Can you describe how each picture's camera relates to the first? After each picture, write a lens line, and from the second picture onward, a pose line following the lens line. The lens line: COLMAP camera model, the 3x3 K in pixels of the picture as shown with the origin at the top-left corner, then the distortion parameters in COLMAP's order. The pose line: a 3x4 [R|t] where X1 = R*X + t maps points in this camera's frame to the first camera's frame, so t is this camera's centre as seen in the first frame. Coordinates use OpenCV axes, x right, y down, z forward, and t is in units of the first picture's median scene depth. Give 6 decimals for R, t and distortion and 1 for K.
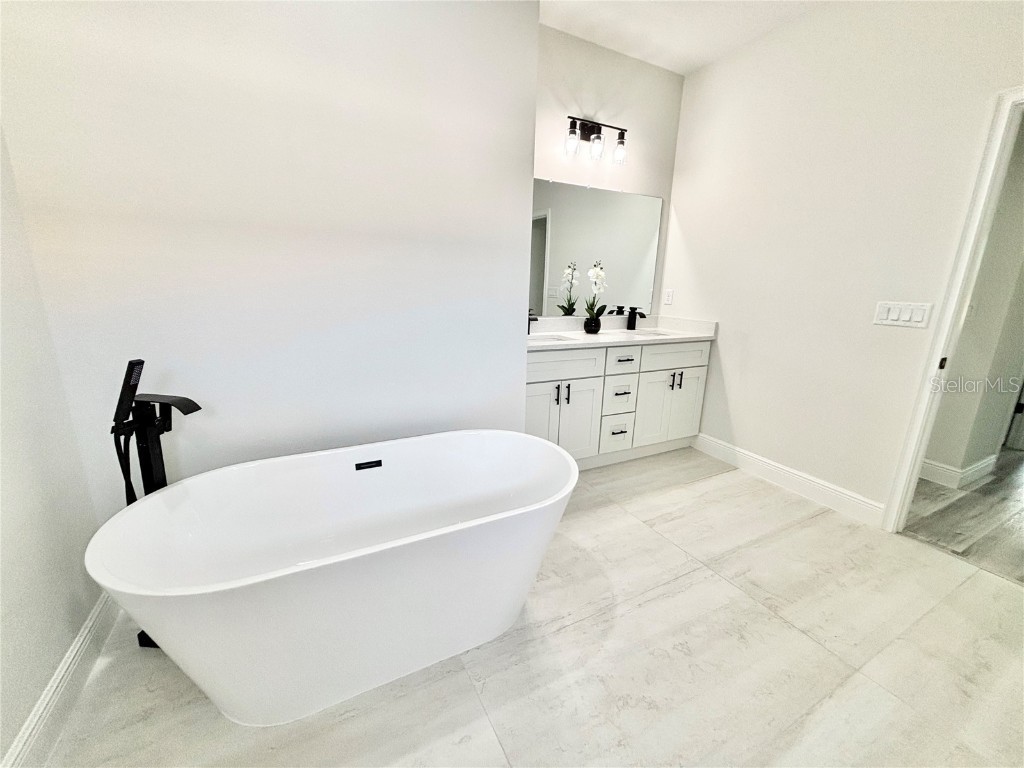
lens RADIAL K [[413.4, 0, 509.8], [0, 413.4, 382.0], [0, 0, 1]] dist [0.001697, -0.001092]
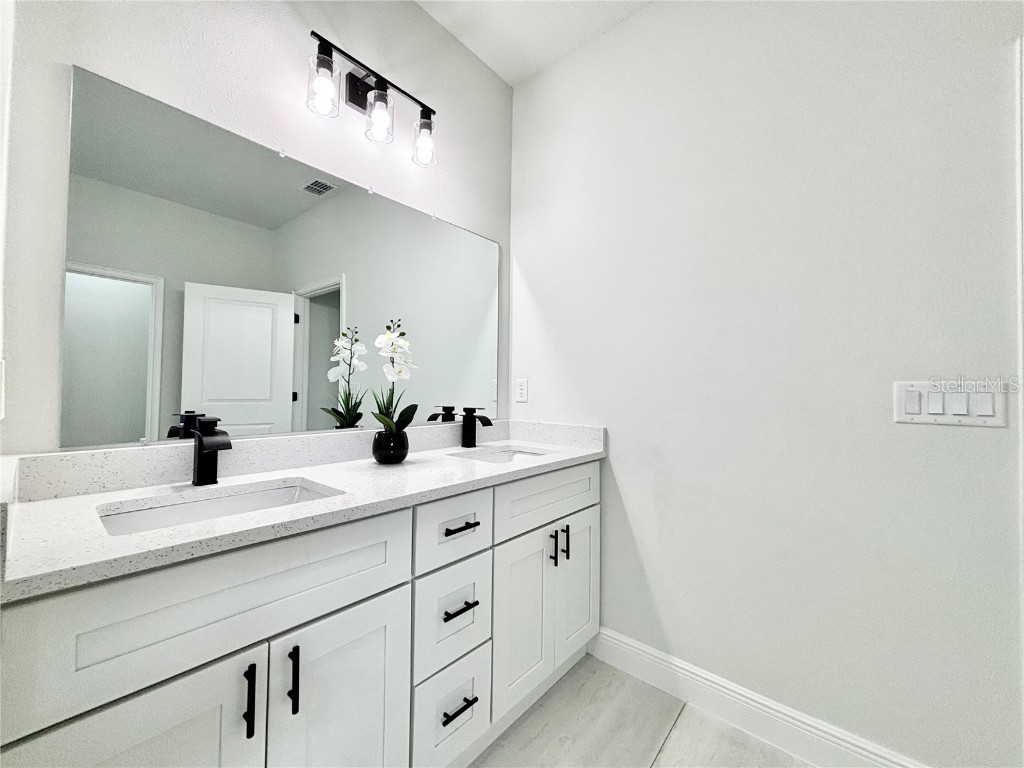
lens RADIAL K [[413.4, 0, 509.8], [0, 413.4, 382.0], [0, 0, 1]] dist [0.001697, -0.001092]
pose [[0.926899, -0.007223, 0.375243, 0.149611], [0.099723, 0.968615, -0.227684, -0.087413], [-0.361821, 0.248460, 0.898528, 0.501087]]
